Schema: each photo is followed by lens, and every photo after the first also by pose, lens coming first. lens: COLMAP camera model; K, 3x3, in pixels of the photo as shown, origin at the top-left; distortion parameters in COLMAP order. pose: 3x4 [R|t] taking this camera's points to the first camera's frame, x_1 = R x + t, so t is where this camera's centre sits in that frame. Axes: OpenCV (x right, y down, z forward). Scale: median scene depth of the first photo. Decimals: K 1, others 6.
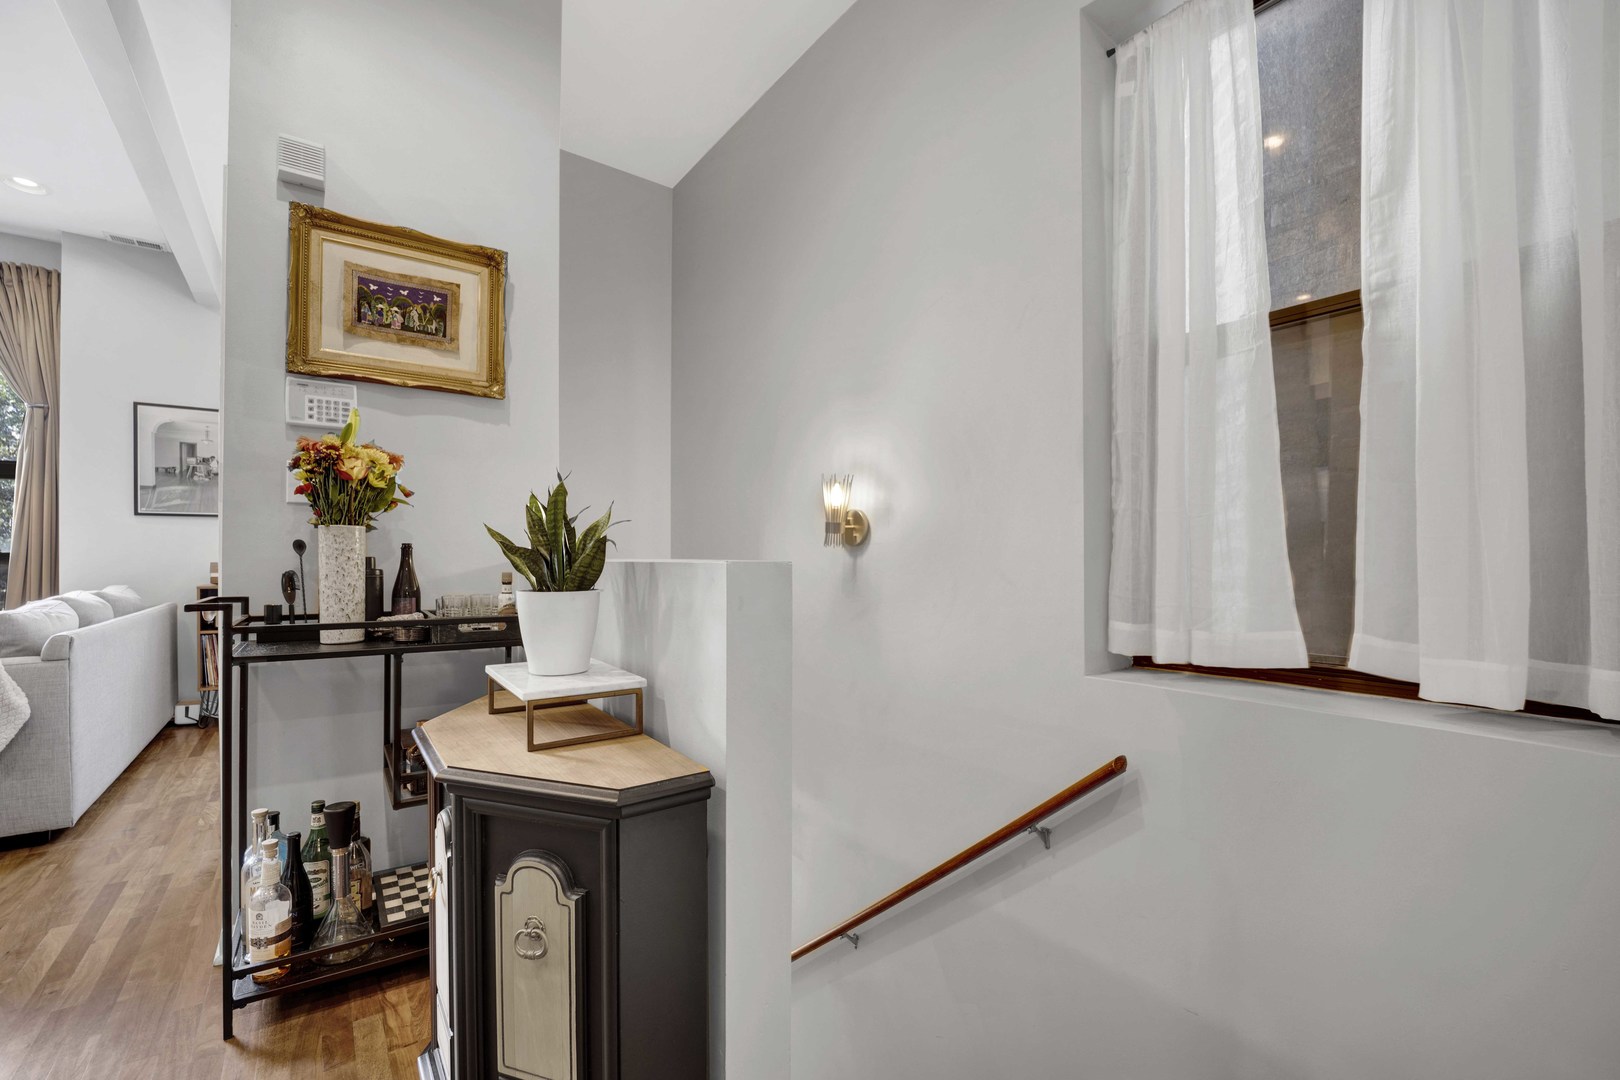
lens RADIAL K [[675.3, 0, 803.9], [0, 675.3, 565.2], [0, 0, 1]] dist [-0.055416, 0.011997]
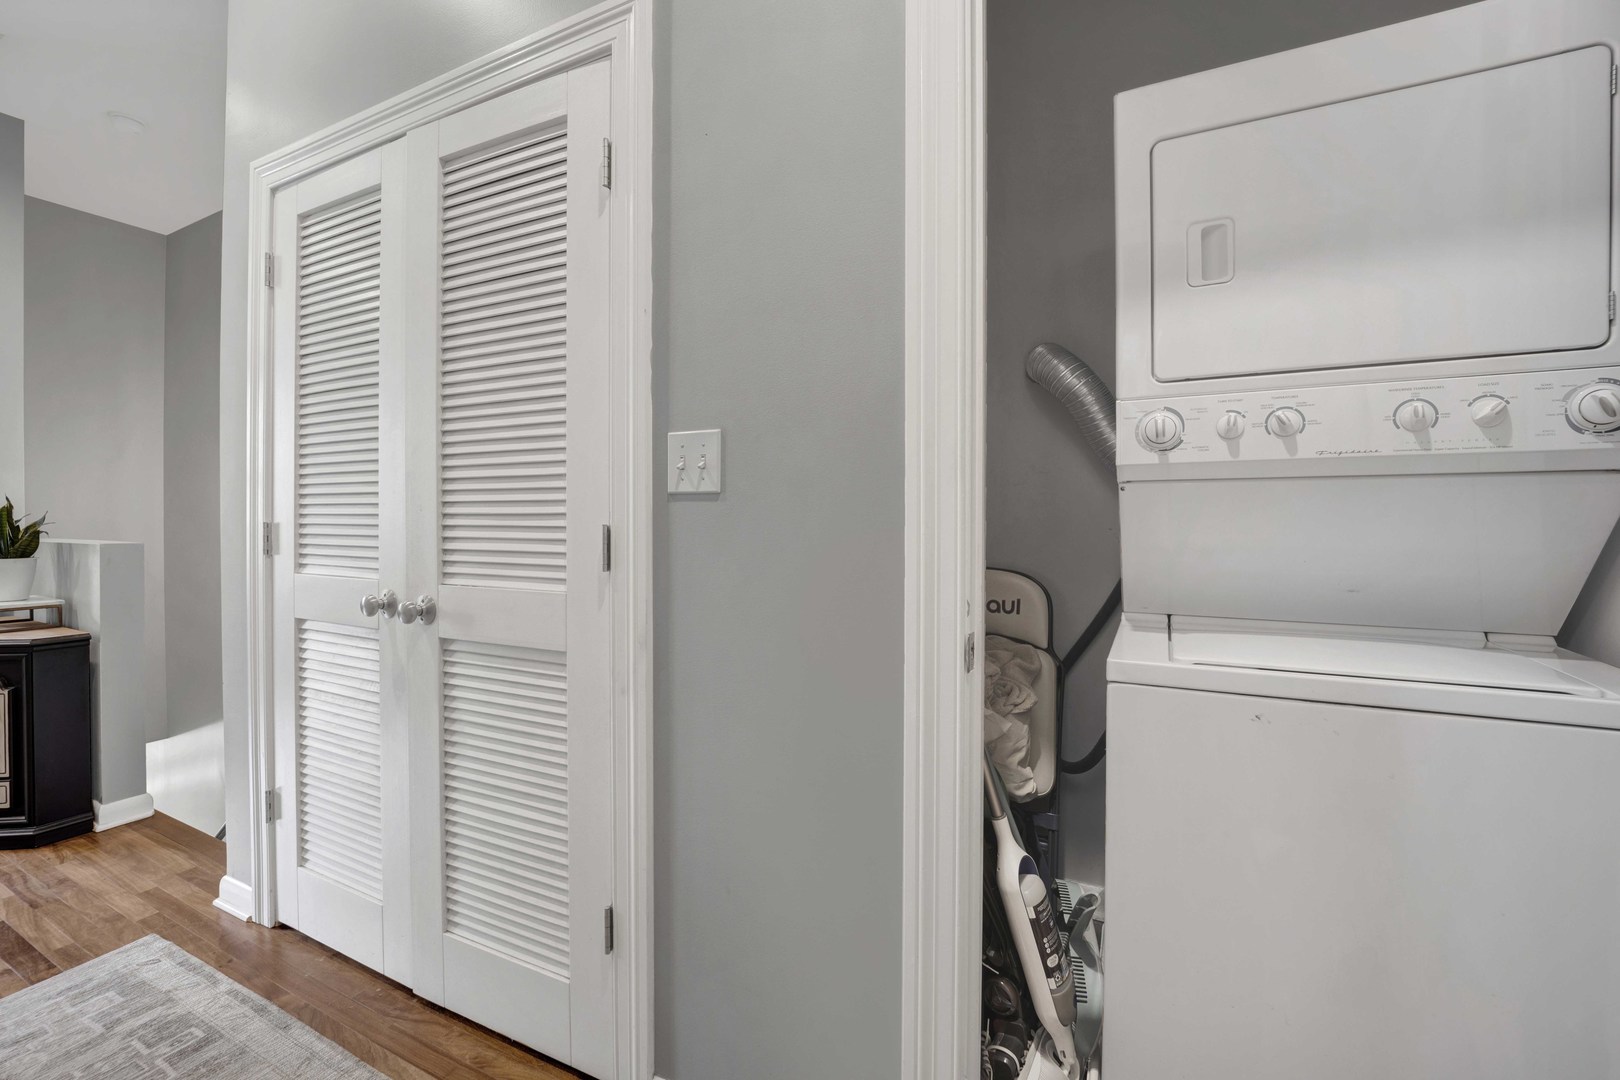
lens RADIAL K [[692.1, 0, 811.1], [0, 692.1, 553.2], [0, 0, 1]] dist [-0.026010, 0.000373]
pose [[0.893197, -0.001854, 0.449661, 0.832261], [-0.002882, 0.999947, 0.009849, -0.001191], [-0.449656, -0.010093, 0.893145, -1.738776]]
